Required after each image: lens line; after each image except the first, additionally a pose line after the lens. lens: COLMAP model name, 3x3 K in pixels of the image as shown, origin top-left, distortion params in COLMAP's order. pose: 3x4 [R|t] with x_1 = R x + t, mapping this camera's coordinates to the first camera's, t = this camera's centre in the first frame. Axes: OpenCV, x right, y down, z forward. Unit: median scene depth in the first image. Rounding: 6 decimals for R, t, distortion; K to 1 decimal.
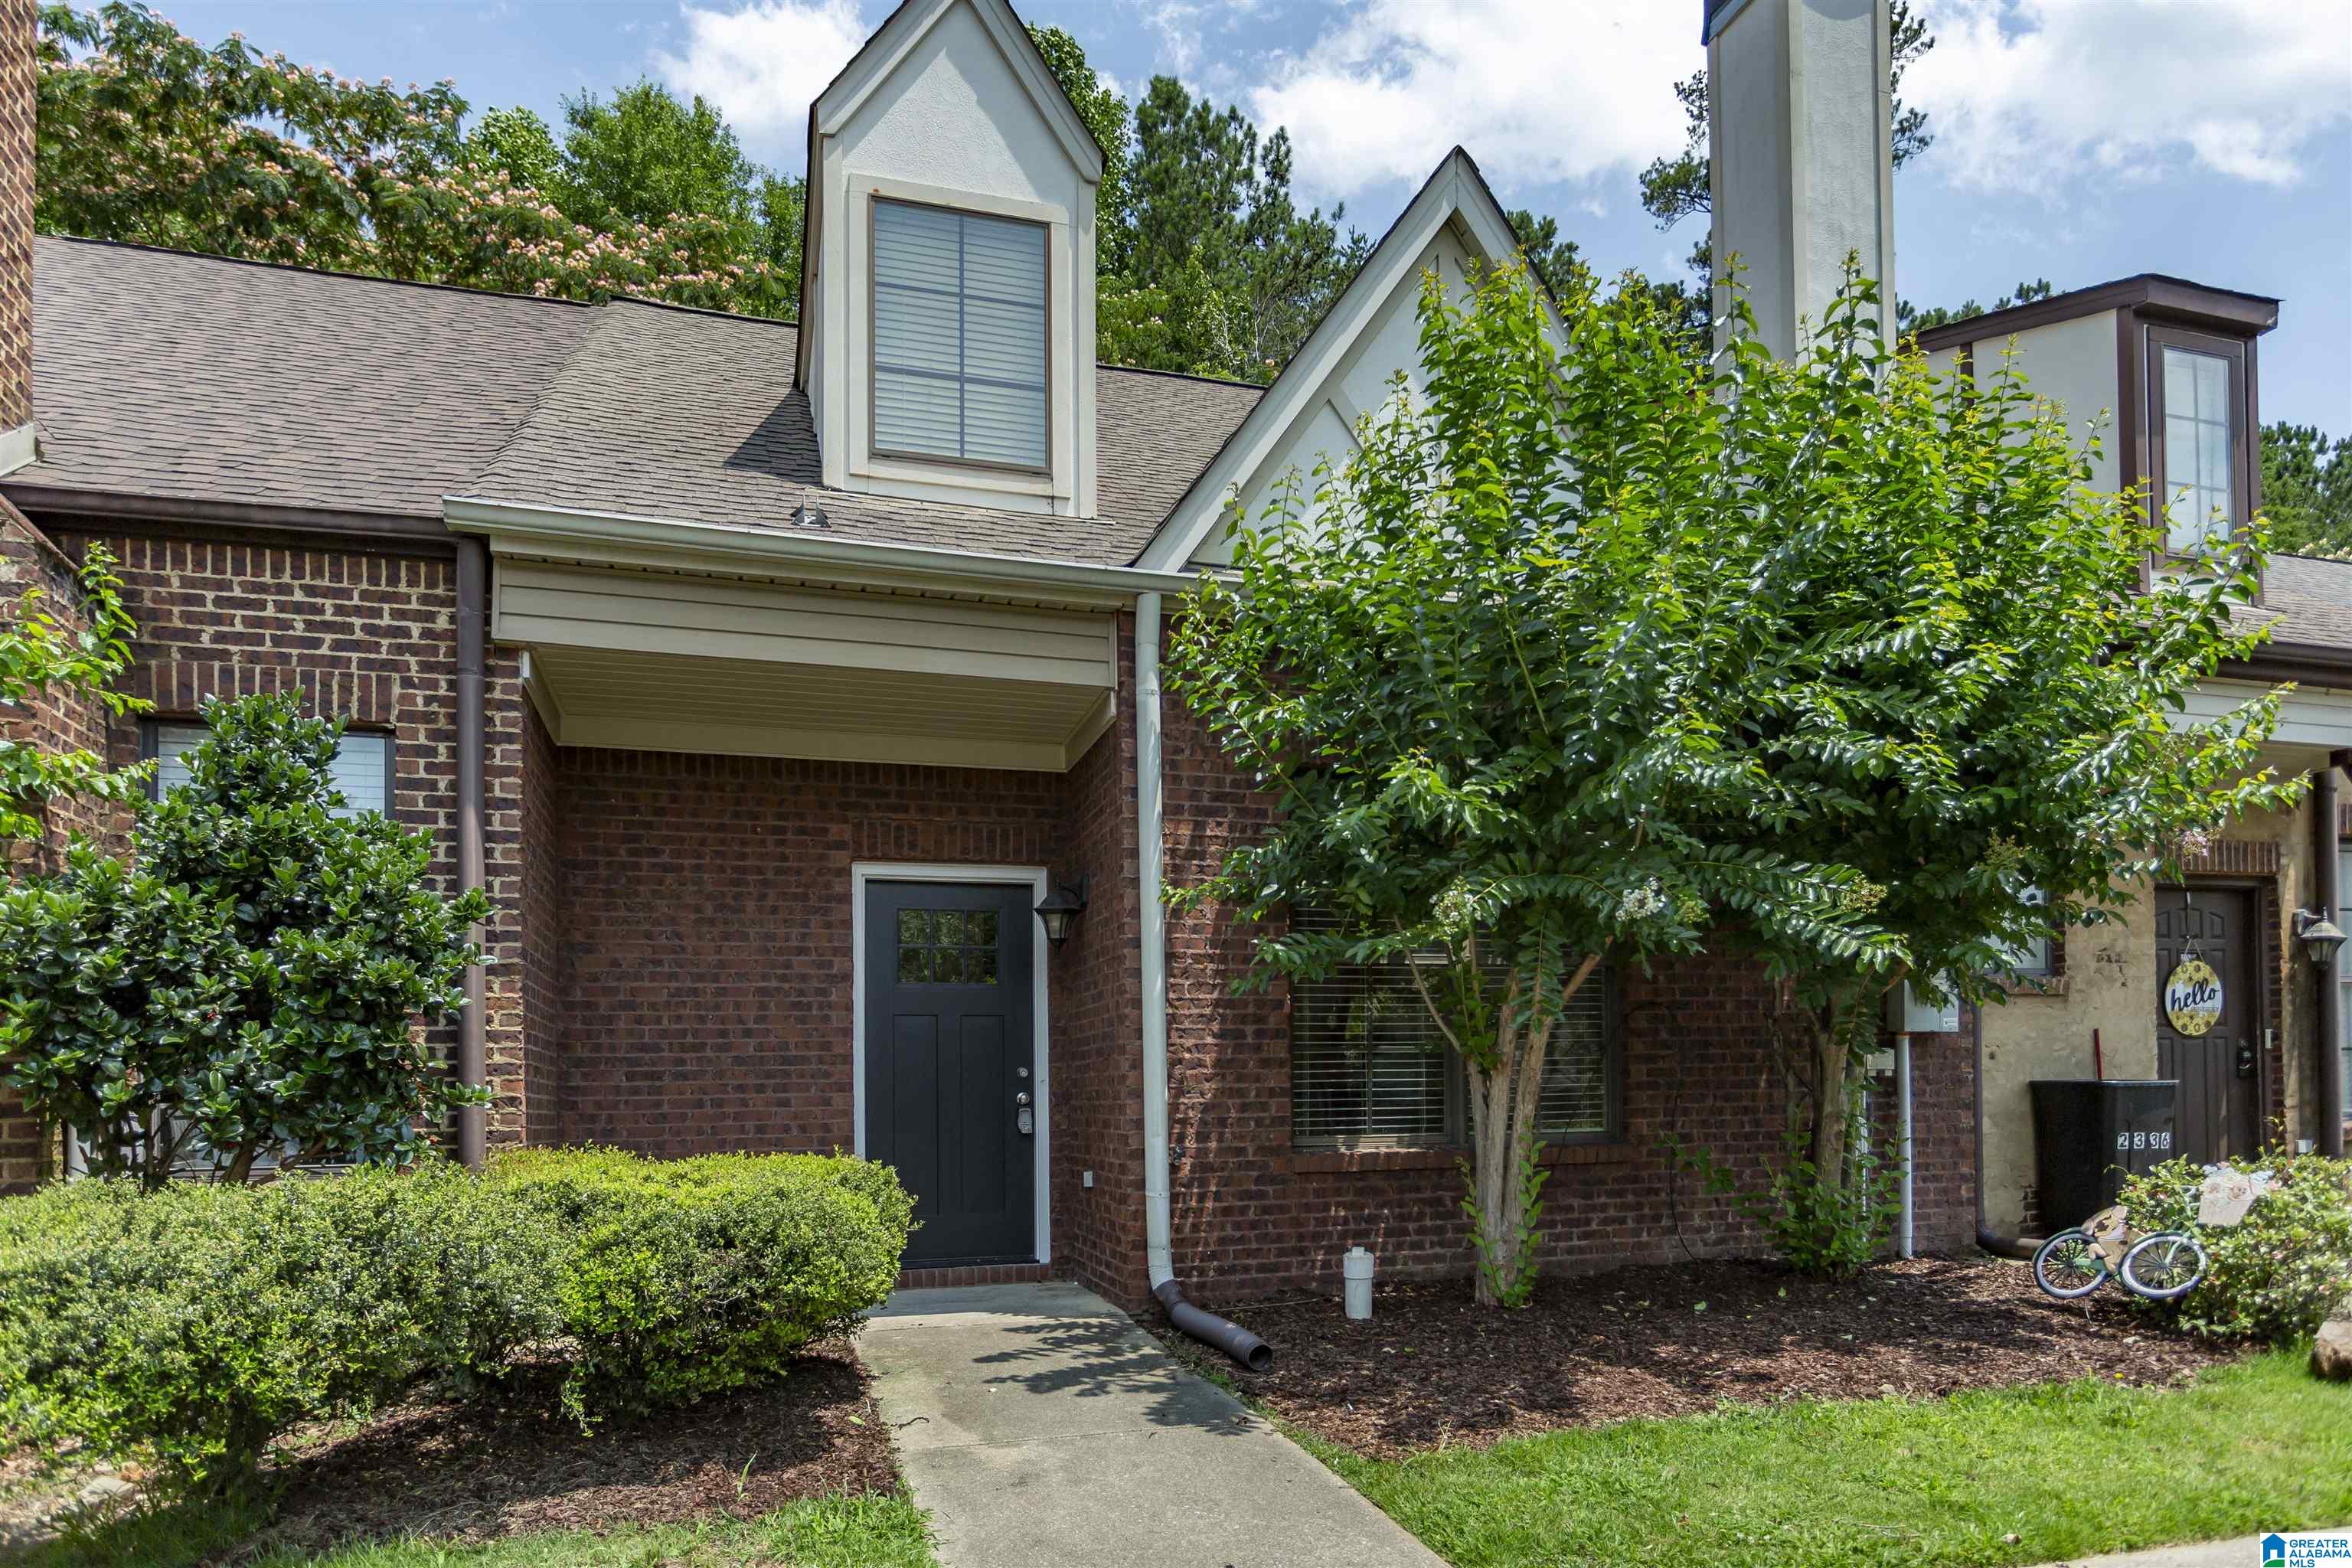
lens RADIAL K [[1391.9, 0, 1176.8], [0, 1391.9, 1062.4], [0, 0, 1]] dist [-0.006237, 0.004474]
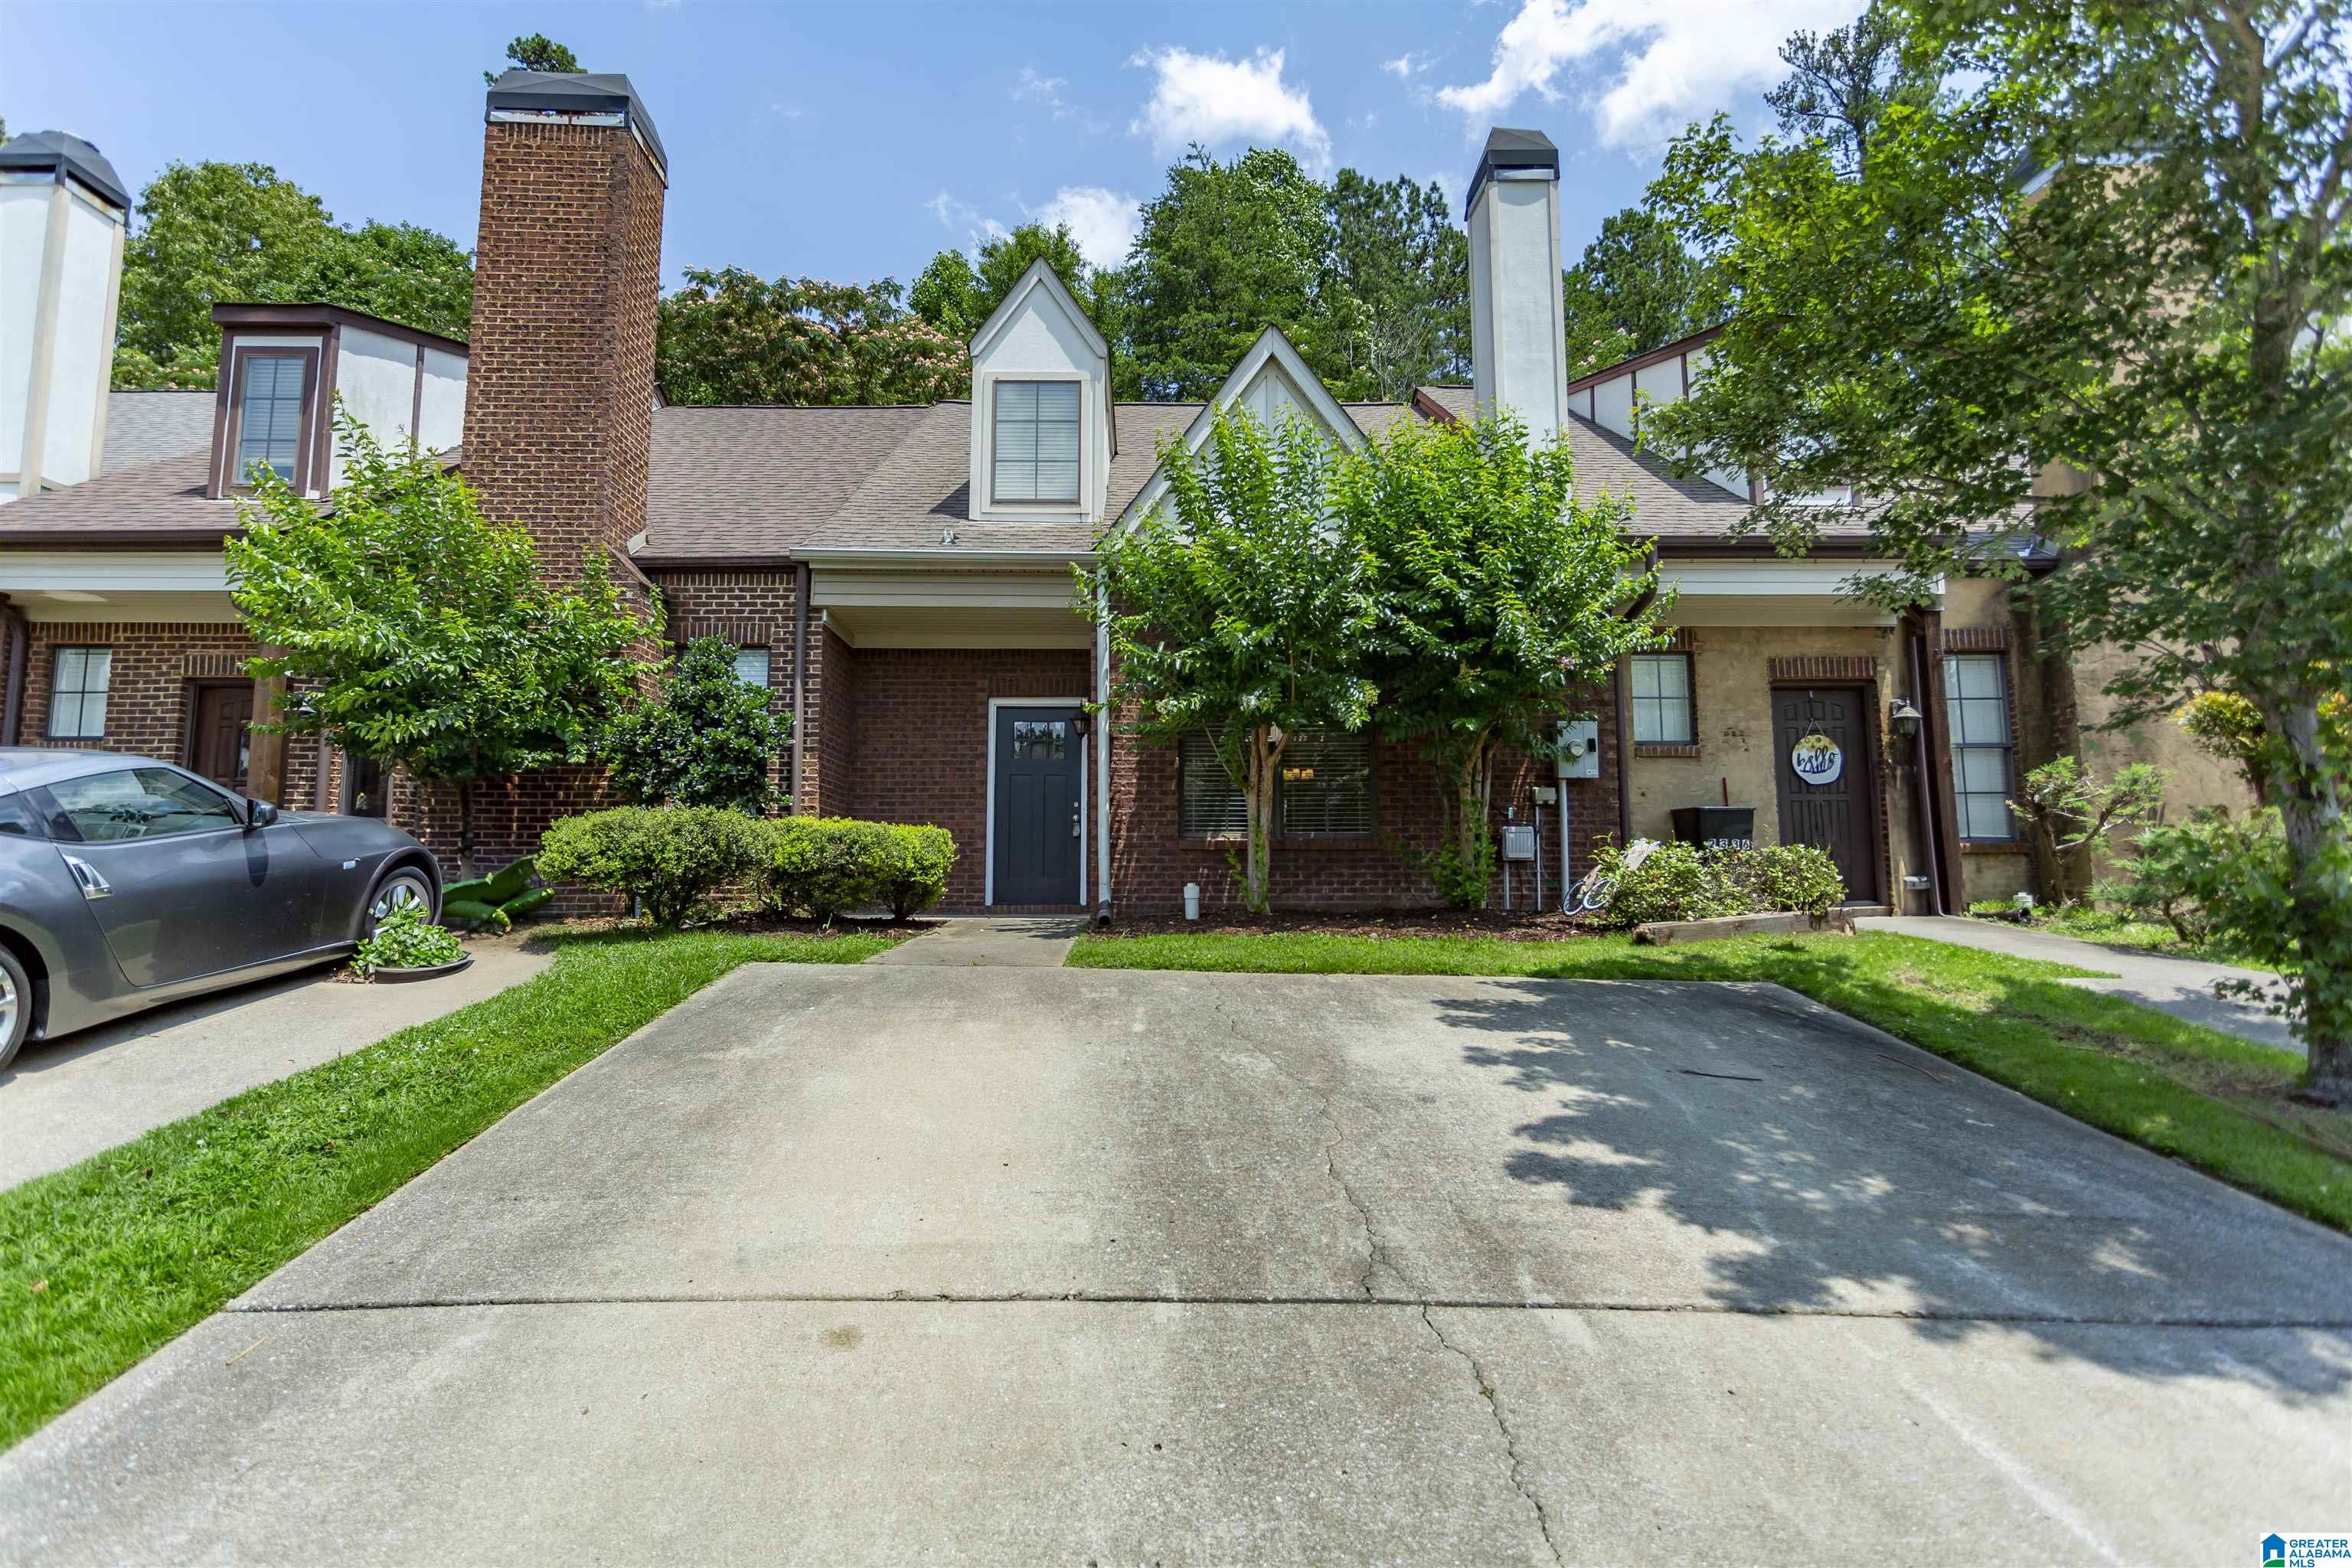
lens RADIAL K [[1115.5, 0, 1180.8], [0, 1115.5, 766.4], [0, 0, 1]] dist [0.004449, 0.004545]
pose [[0.960456, -0.015413, -0.278005, 0.516796], [-0.009110, 0.996193, -0.086703, 0.098066], [0.278283, 0.085807, 0.956659, -0.488493]]
